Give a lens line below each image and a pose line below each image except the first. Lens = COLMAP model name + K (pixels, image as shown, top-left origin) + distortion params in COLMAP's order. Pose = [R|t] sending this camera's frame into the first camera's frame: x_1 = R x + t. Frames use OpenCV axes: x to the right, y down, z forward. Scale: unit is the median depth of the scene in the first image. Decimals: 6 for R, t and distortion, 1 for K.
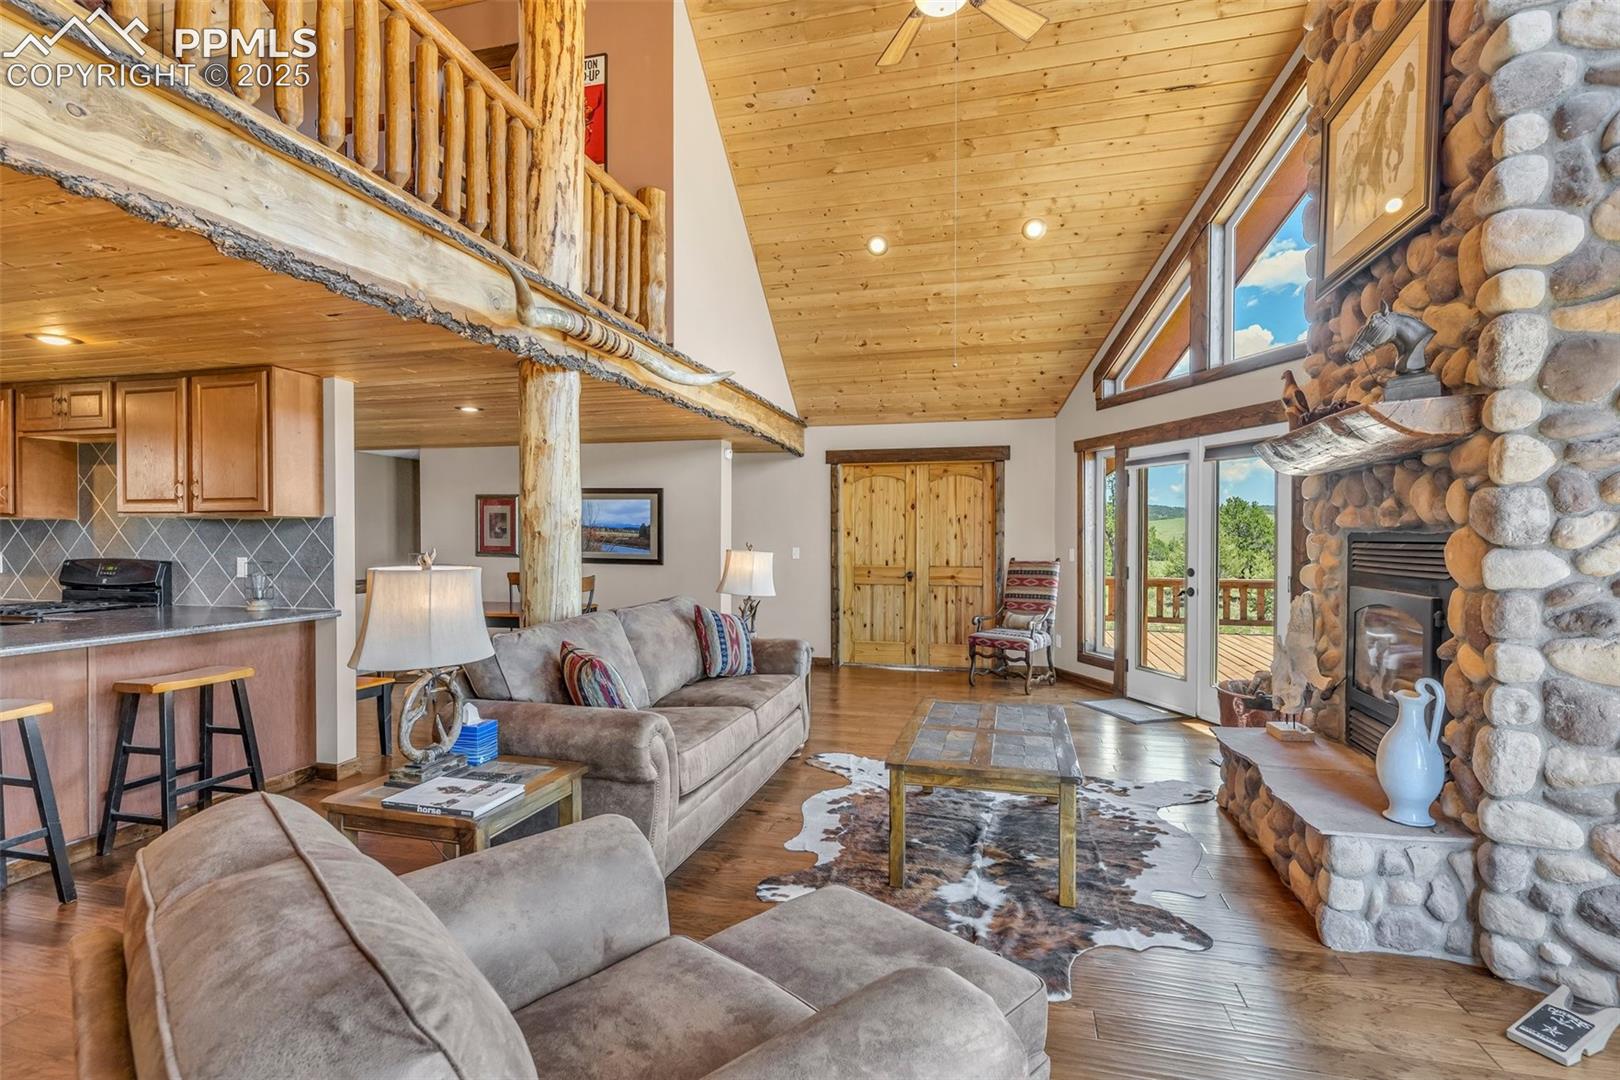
lens RADIAL K [[776.2, 0, 810.0], [0, 776.2, 540.0], [0, 0, 1]] dist [0.001865, 0.000598]
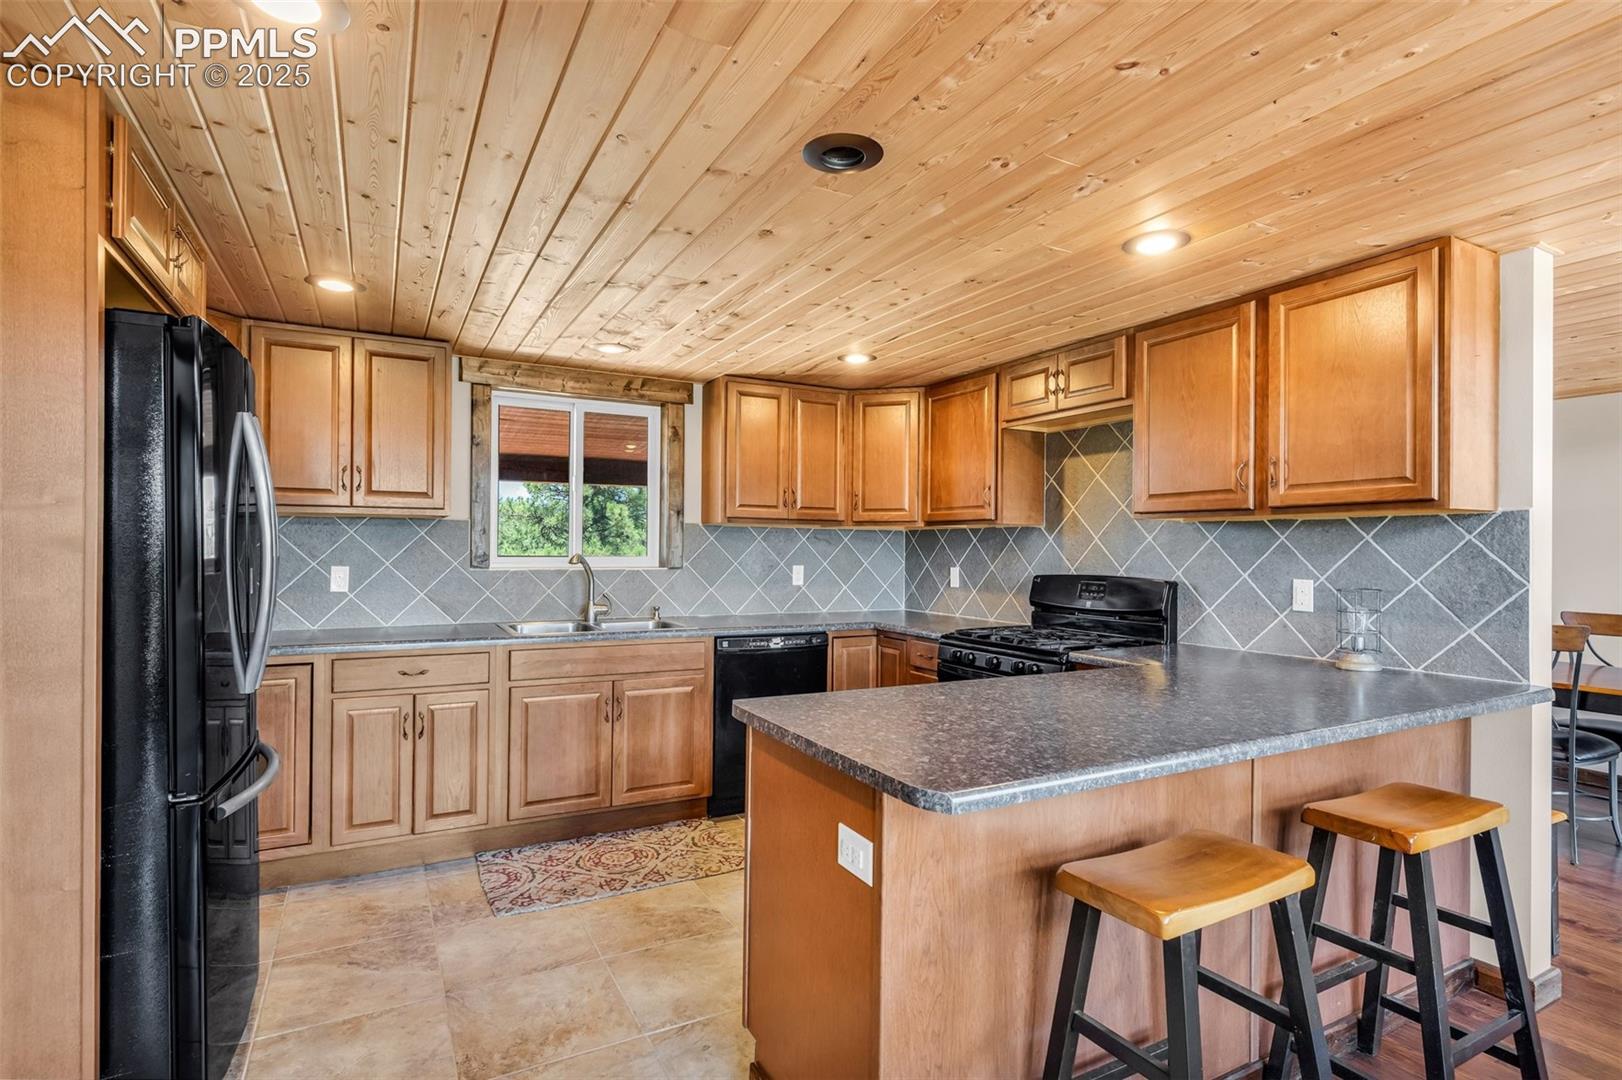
lens RADIAL K [[791.6, 0, 811.0], [0, 791.6, 540.0], [0, 0, 1]] dist [-0.031651, -0.000066]
pose [[0.684043, -0.006699, -0.729411, -0.523663], [-0.002623, 0.999929, -0.011644, -0.001508], [0.729437, 0.009878, 0.683977, 0.260988]]
